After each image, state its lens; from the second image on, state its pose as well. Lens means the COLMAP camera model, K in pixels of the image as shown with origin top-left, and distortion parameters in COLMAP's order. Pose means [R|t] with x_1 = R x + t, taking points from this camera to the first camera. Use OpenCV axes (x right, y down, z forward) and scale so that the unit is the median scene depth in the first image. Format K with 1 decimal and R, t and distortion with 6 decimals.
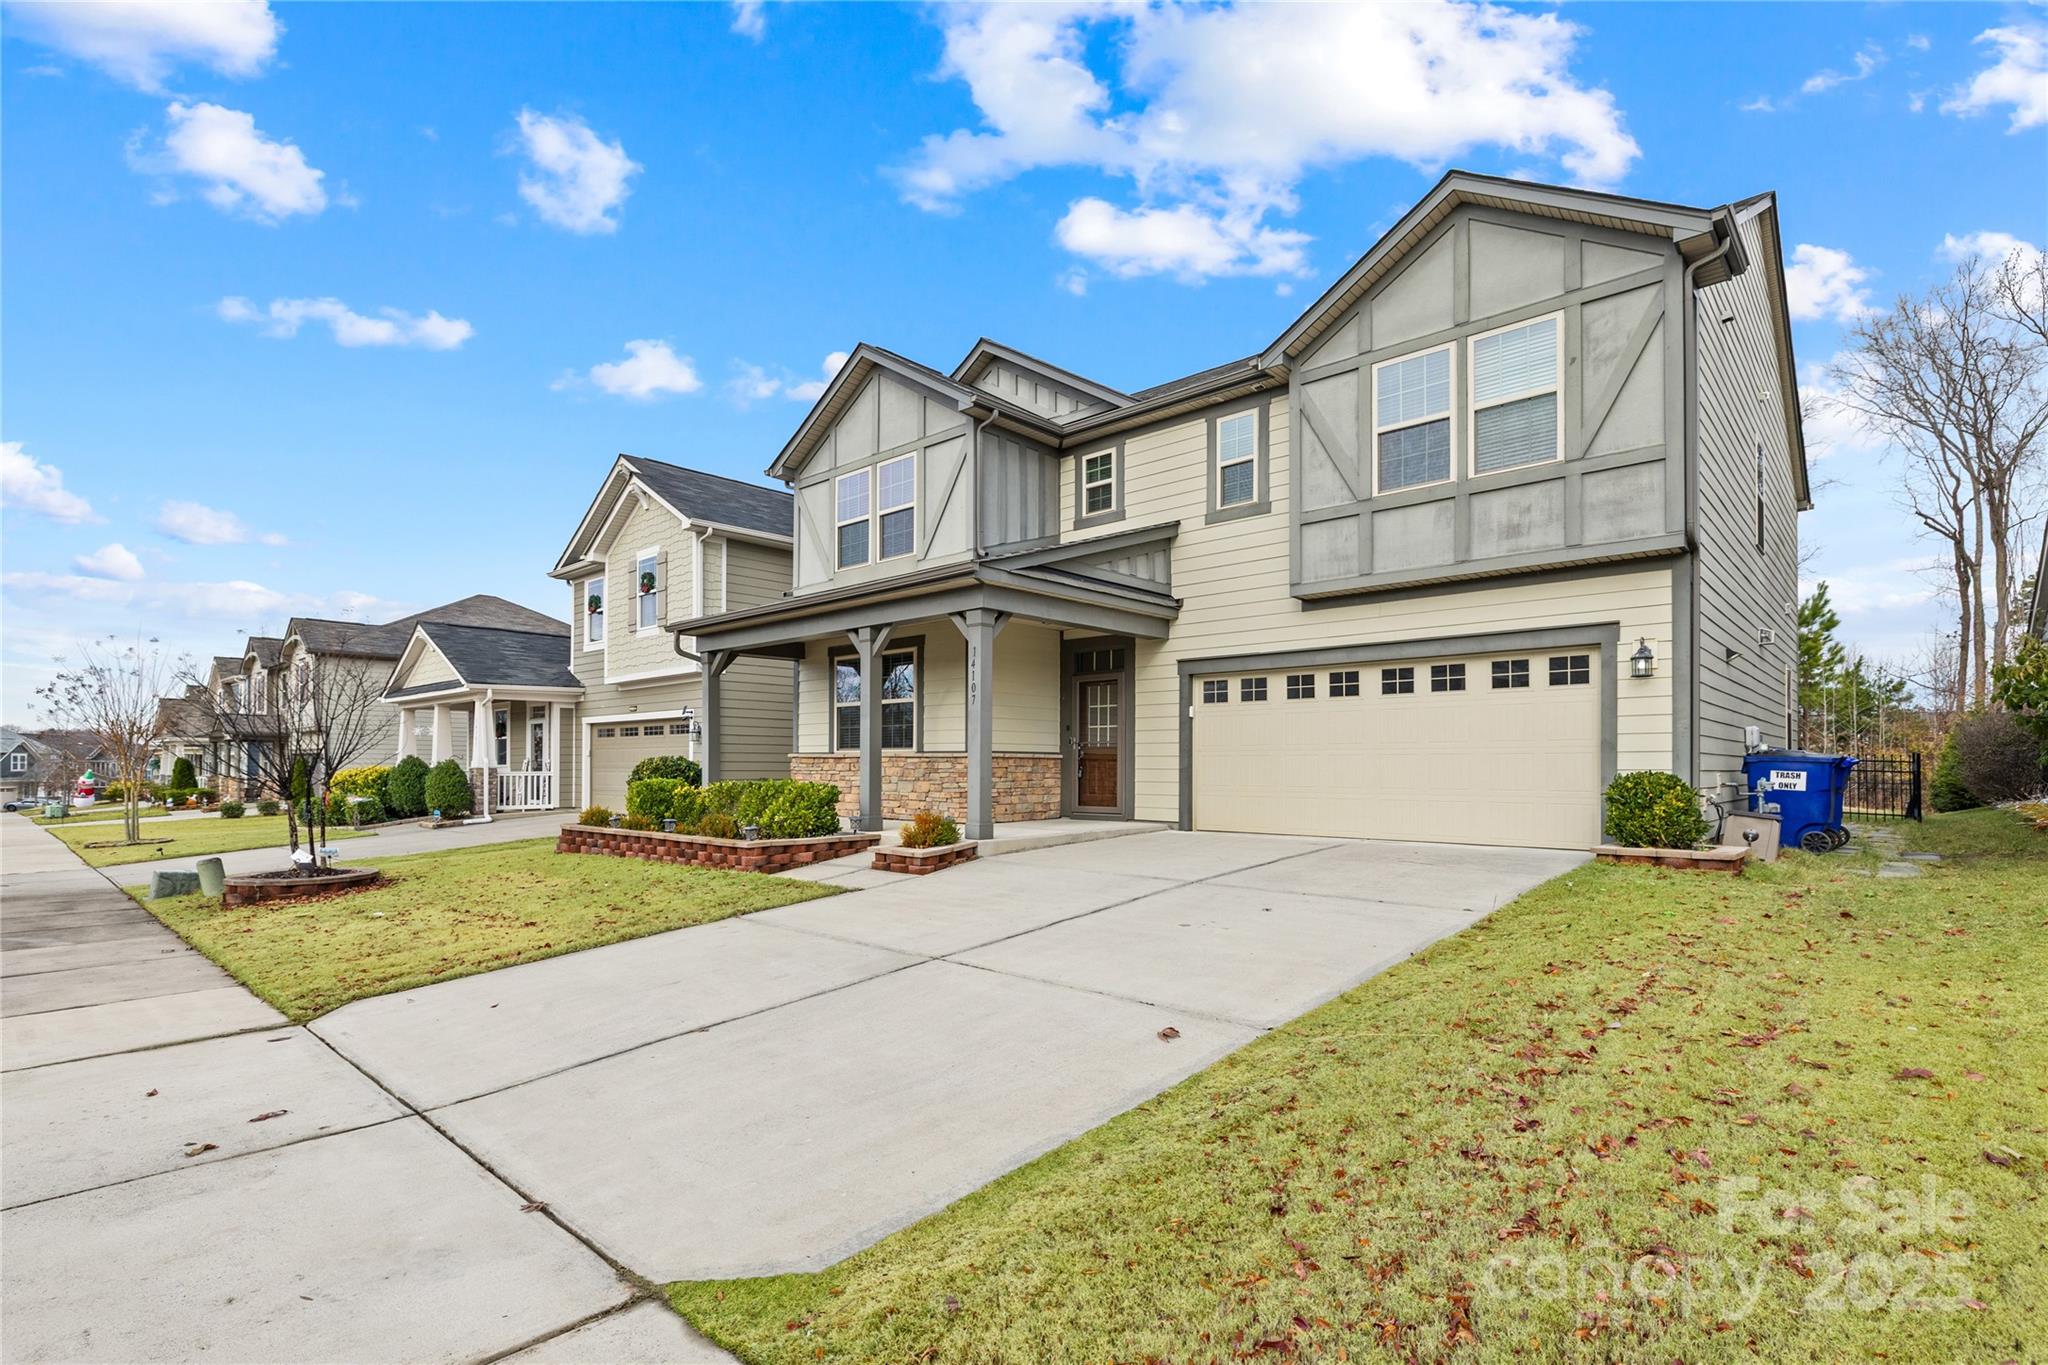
lens RADIAL K [[944.9, 0, 1021.9], [0, 944.9, 760.3], [0, 0, 1]] dist [0.000881, 0.000028]
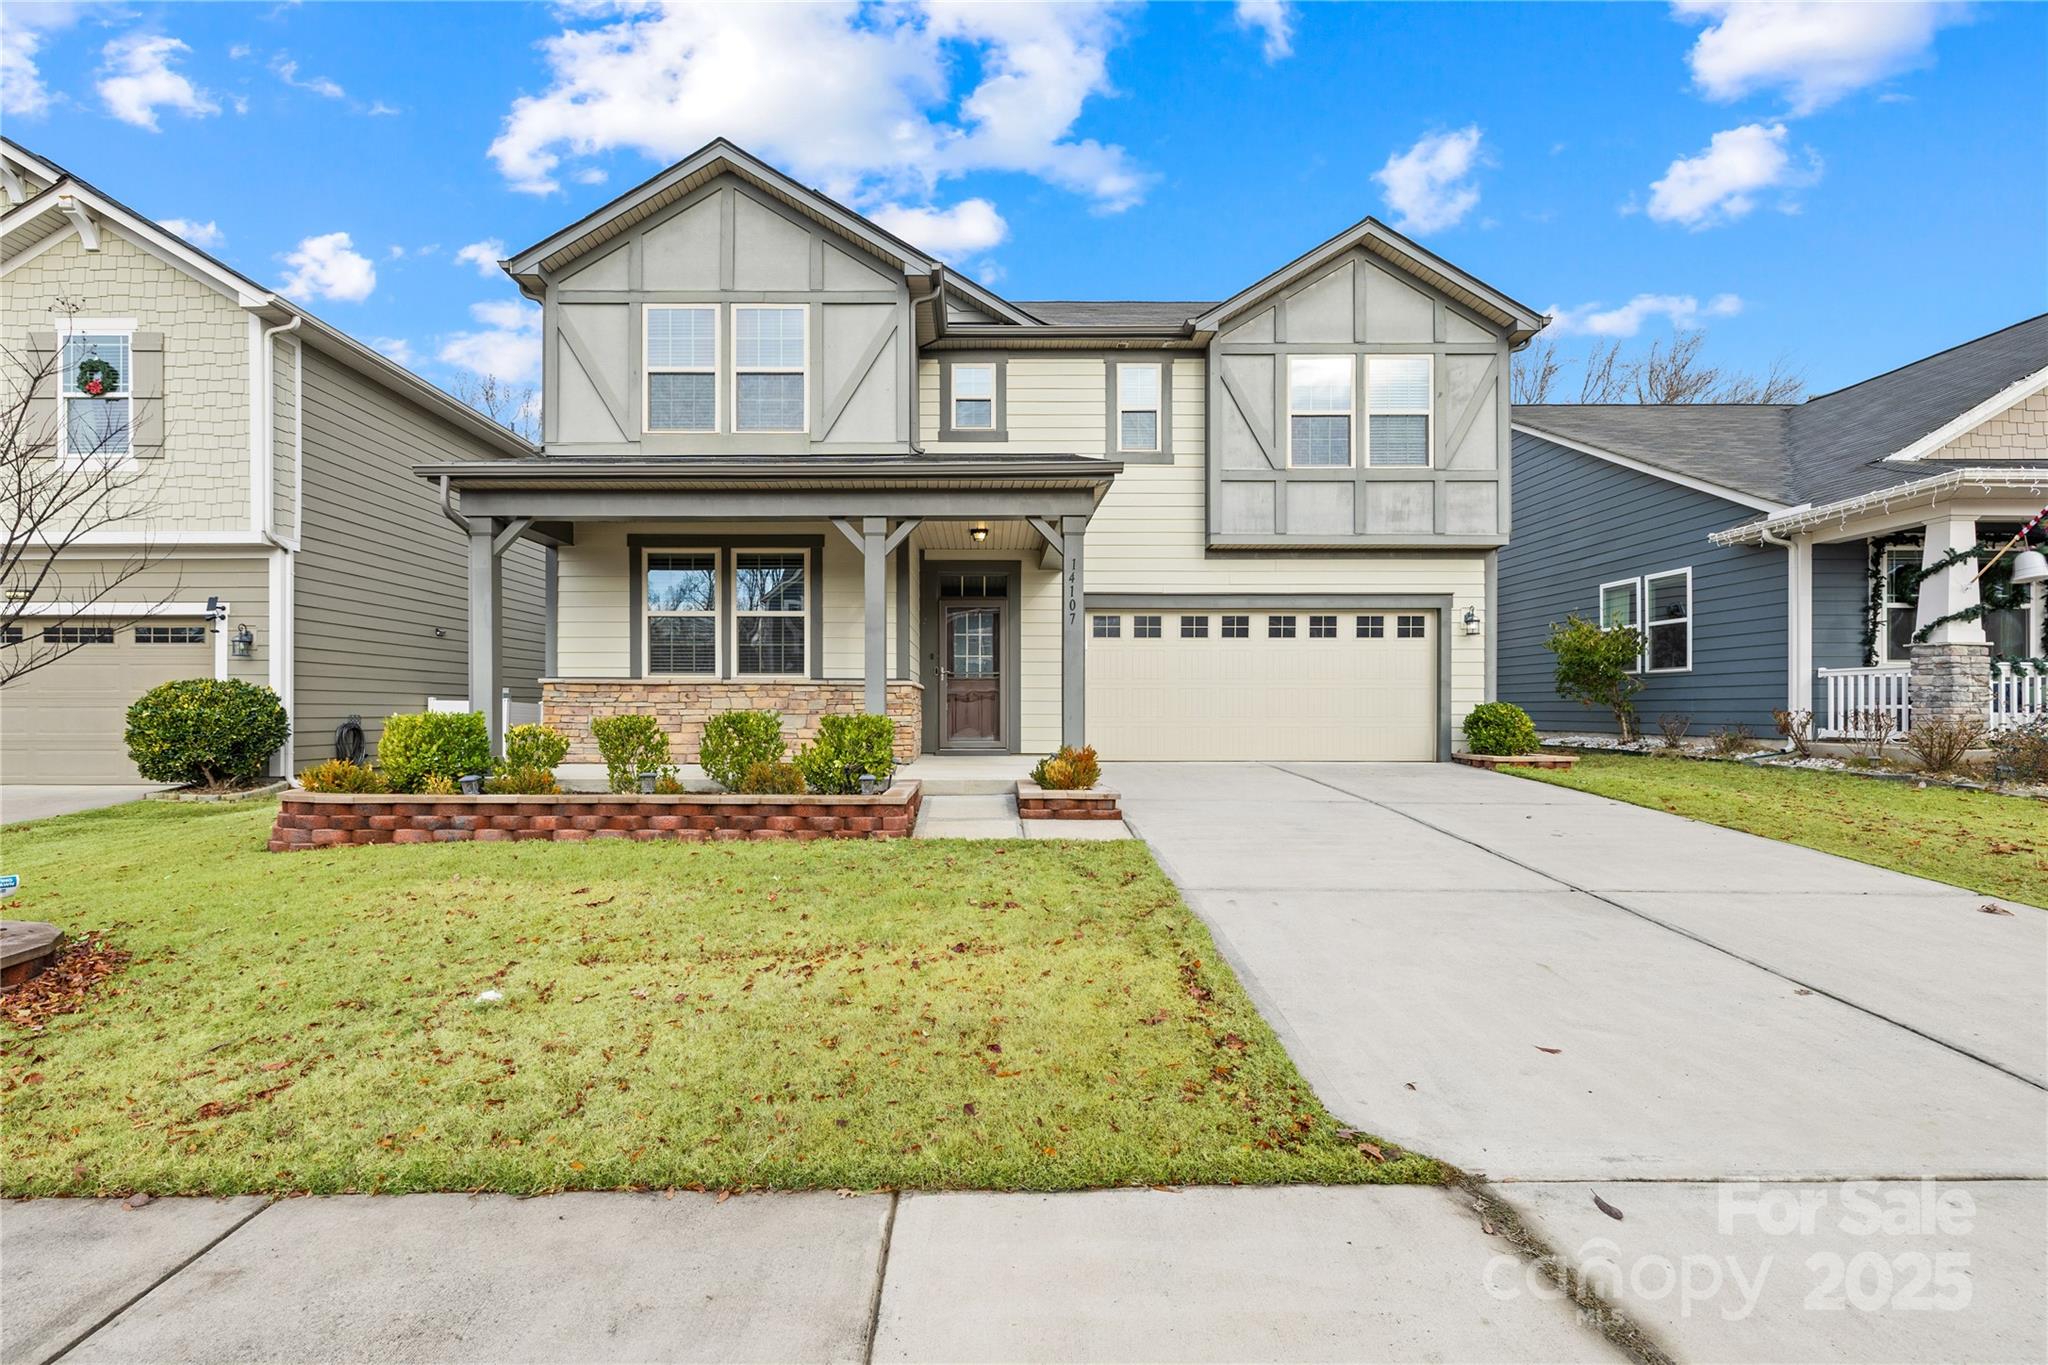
lens RADIAL K [[891.6, 0, 1011.7], [0, 891.6, 710.4], [0, 0, 1]] dist [-0.001823, -0.000066]
pose [[0.748555, -0.001238, 0.663072, -0.581522], [-0.005427, 0.999953, 0.007994, 0.013374], [-0.663051, -0.009582, 0.748513, 0.375489]]
